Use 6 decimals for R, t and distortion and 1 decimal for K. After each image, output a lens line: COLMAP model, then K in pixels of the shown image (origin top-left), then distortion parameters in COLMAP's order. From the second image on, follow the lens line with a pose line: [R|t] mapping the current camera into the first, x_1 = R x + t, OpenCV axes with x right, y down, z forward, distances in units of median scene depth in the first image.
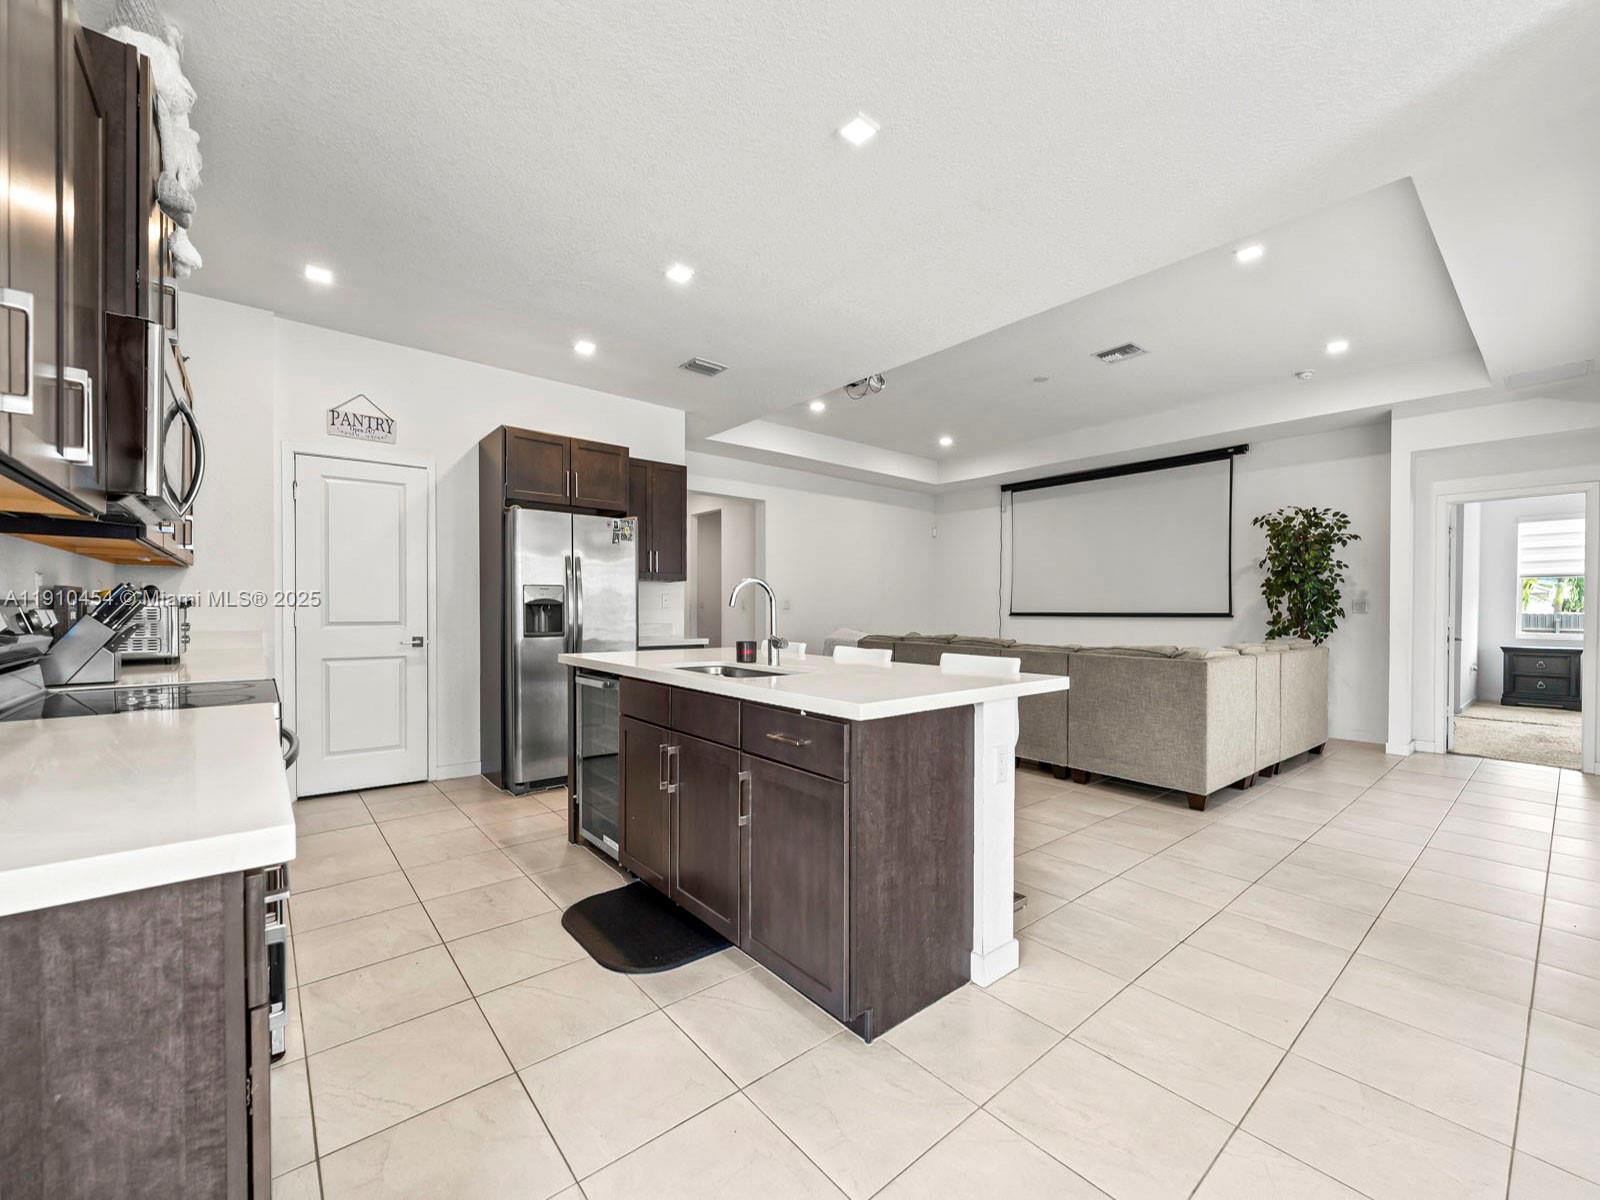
lens RADIAL K [[653.4, 0, 790.6], [0, 653.4, 612.1], [0, 0, 1]] dist [0.001893, -0.000627]
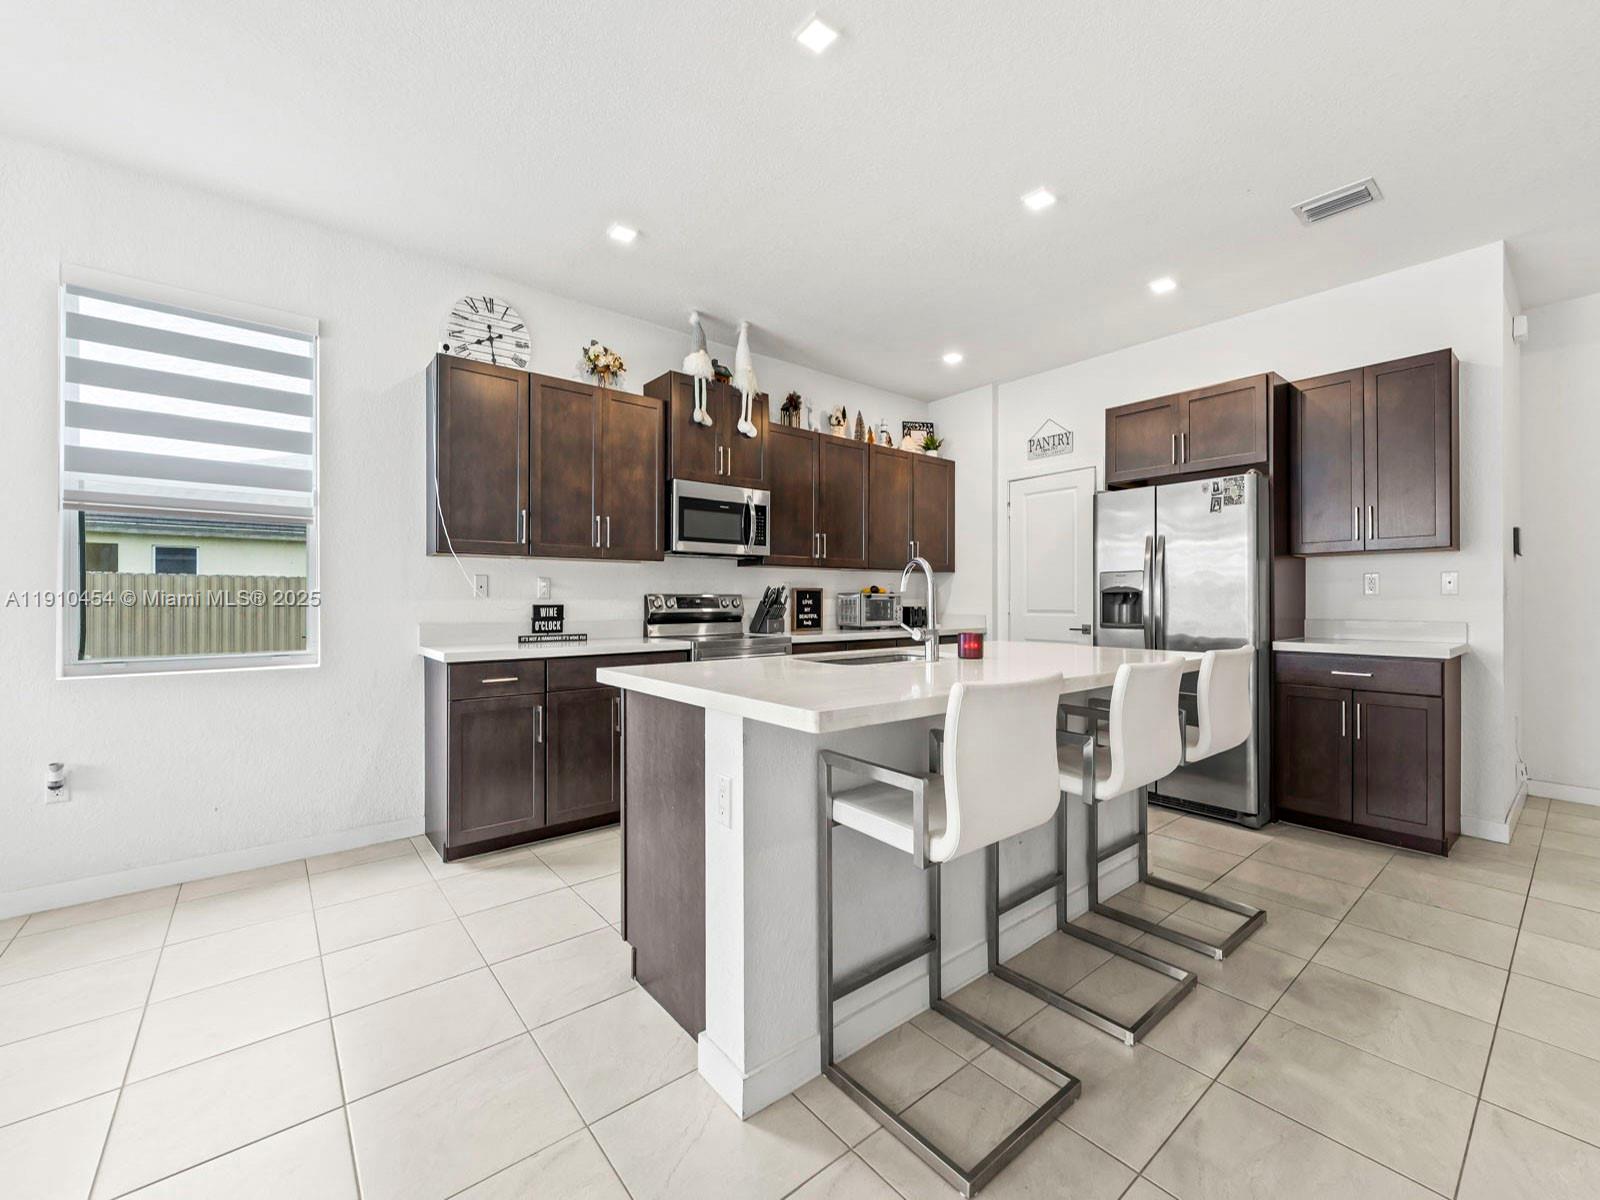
lens RADIAL K [[653.4, 0, 795.8], [0, 653.4, 602.4], [0, 0, 1]] dist [0.001893, -0.000627]
pose [[-0.007833, -0.003712, -0.999962, 0.520195], [-0.008211, 0.999960, -0.003647, 0.008005], [0.999936, 0.008182, -0.007863, 0.539003]]
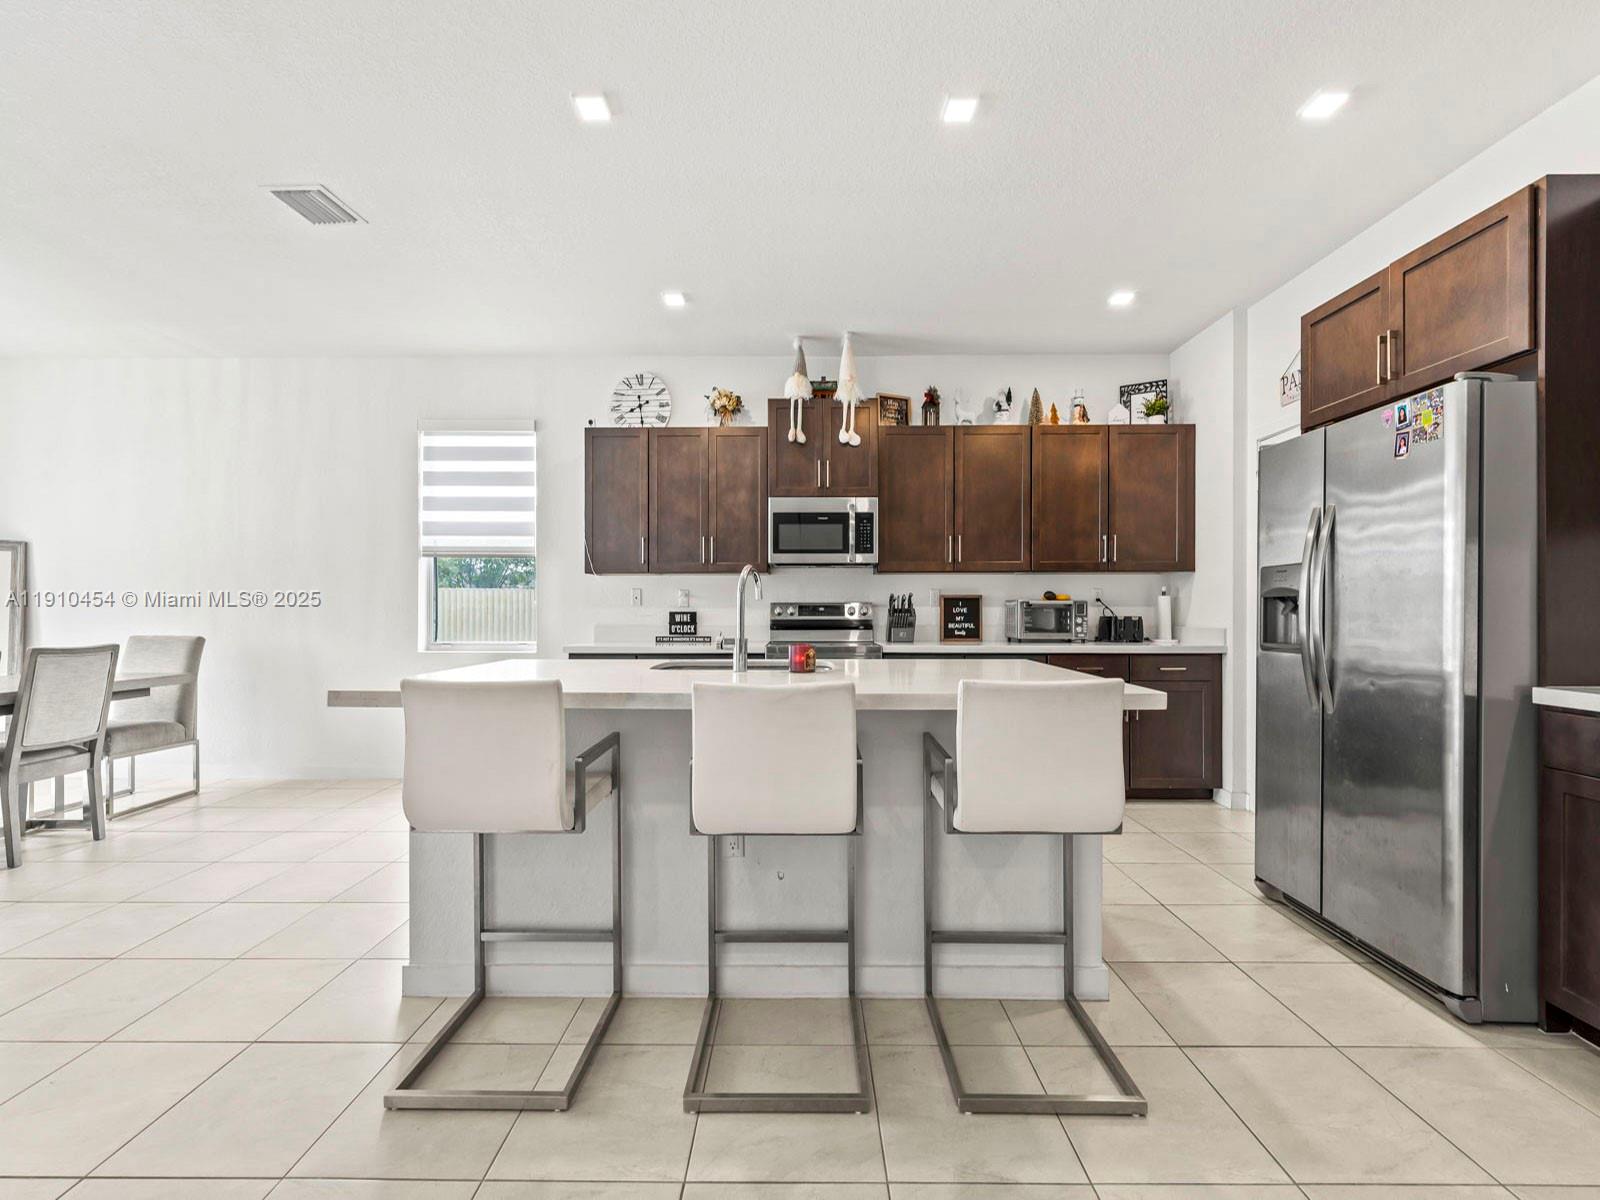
lens RADIAL K [[653.4, 0, 793.6], [0, 653.4, 606.5], [0, 0, 1]] dist [0.001893, -0.000627]
pose [[-0.644337, -0.008847, -0.764690, 0.354160], [-0.011214, 0.999935, -0.002119, 0.002232], [0.764659, 0.007210, -0.644395, 1.013029]]
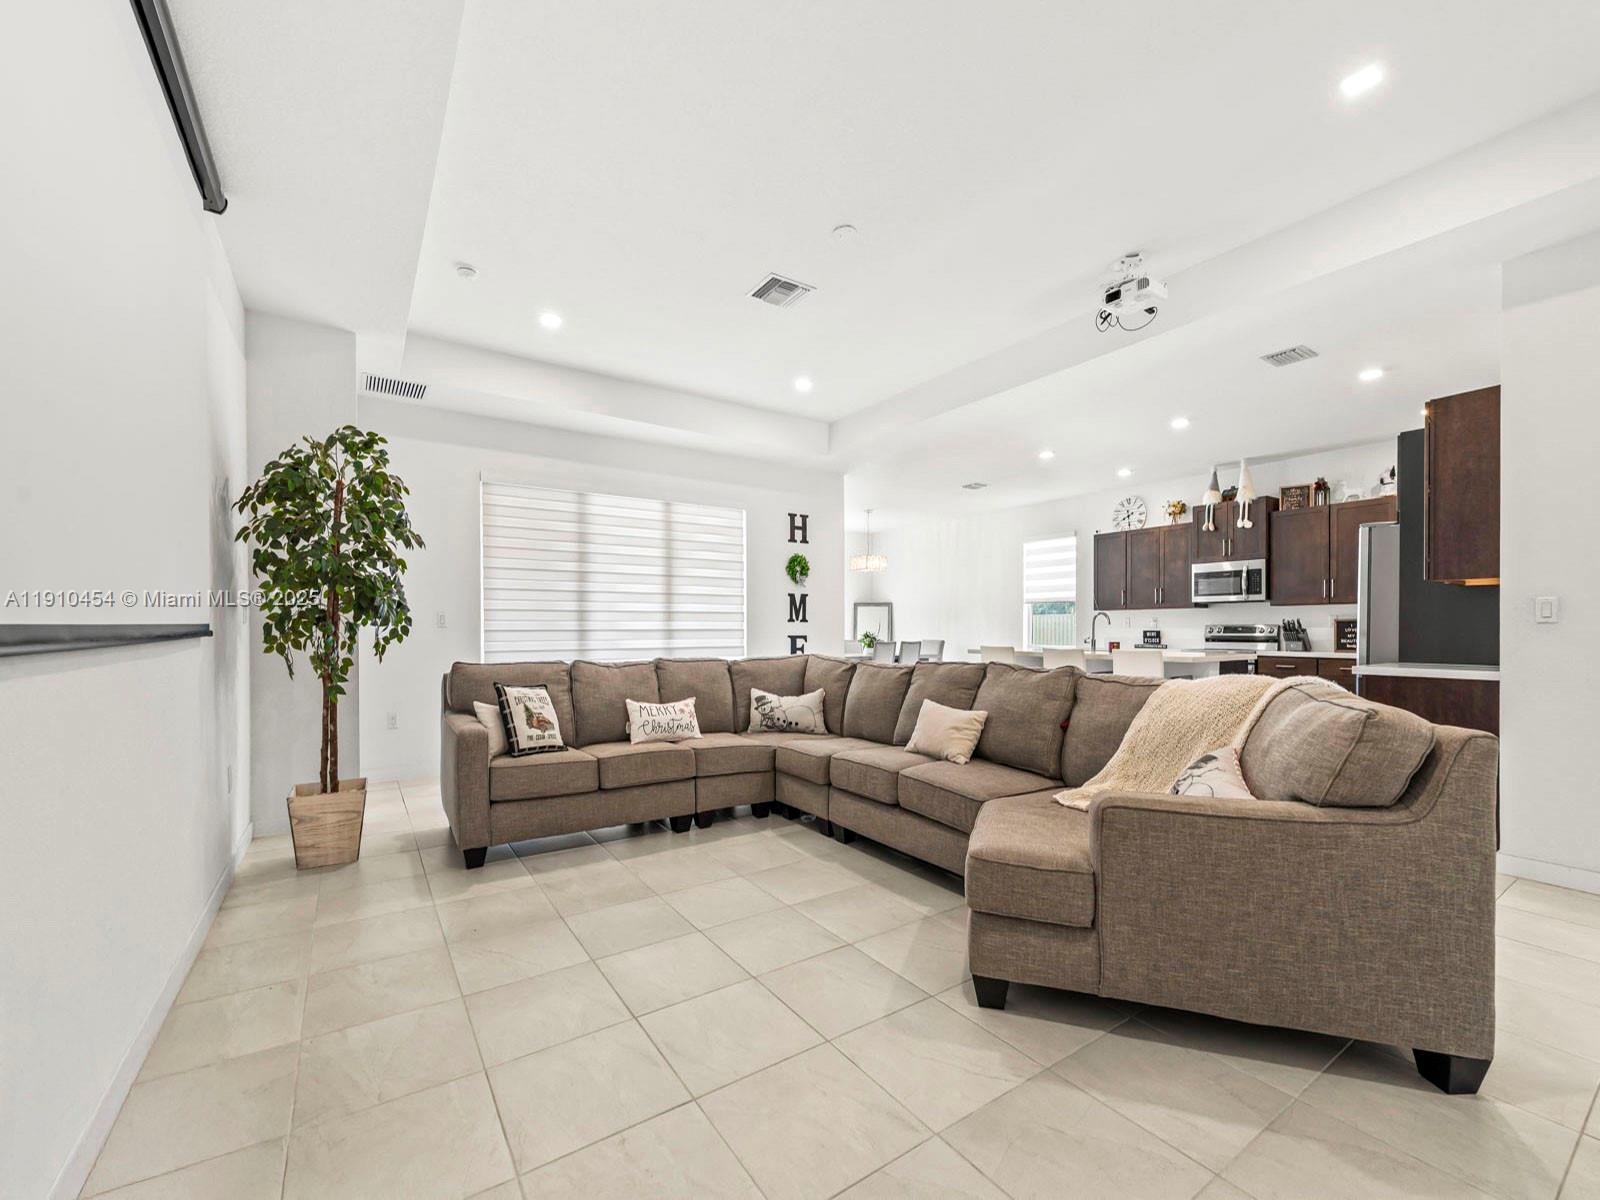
lens RADIAL K [[653.4, 0, 786.7], [0, 653.4, 631.4], [0, 0, 1]] dist [0.001893, -0.000627]
pose [[-0.993915, -0.010246, 0.109672, 0.483225], [-0.009043, 0.999893, 0.011466, 0.001126], [-0.109777, 0.010404, -0.993902, 2.125962]]
